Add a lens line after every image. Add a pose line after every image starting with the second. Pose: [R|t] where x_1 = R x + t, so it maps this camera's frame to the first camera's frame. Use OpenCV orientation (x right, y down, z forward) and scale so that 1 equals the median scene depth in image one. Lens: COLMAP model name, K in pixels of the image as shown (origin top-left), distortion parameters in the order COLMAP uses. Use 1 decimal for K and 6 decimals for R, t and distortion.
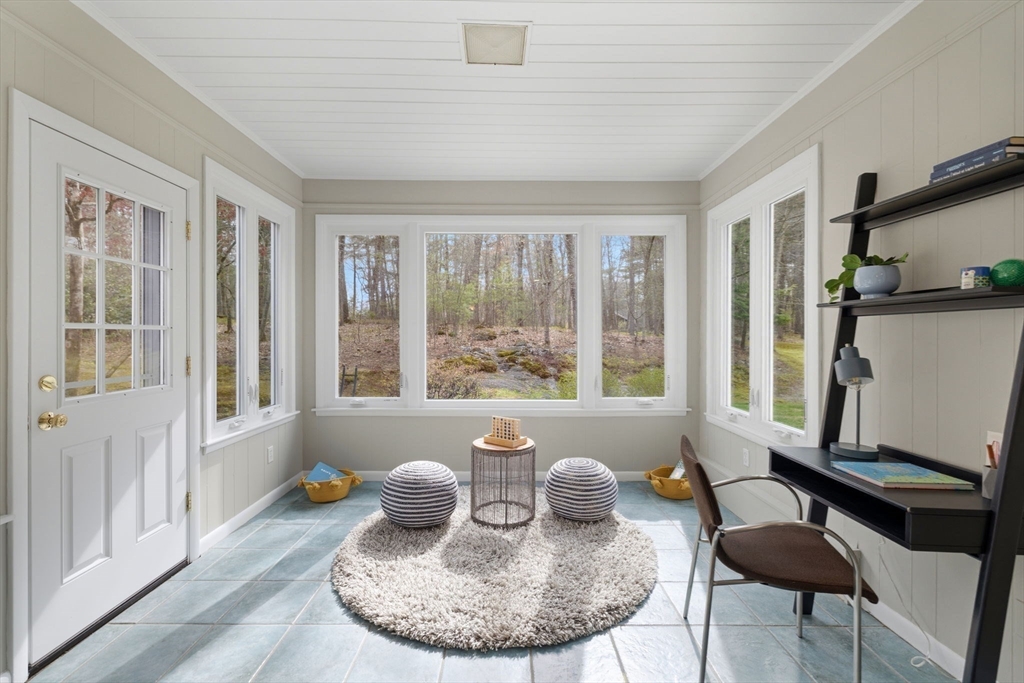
lens RADIAL K [[444.8, 0, 508.4], [0, 444.8, 341.1], [0, 0, 1]] dist [0.000609, 0.000084]
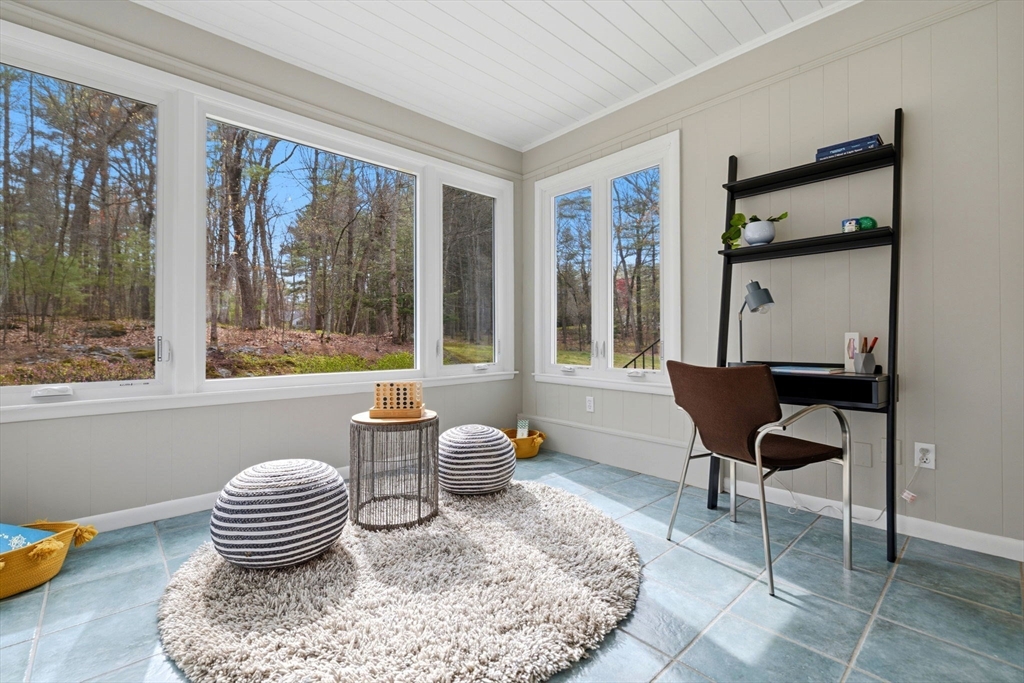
lens RADIAL K [[444.8, 0, 509.4], [0, 444.8, 337.3], [0, 0, 1]] dist [0.000609, 0.000084]
pose [[0.744329, -0.001097, 0.667812, -0.399654], [0.011526, 0.999871, -0.011205, 0.116262], [-0.667714, 0.016038, 0.744245, 0.339908]]
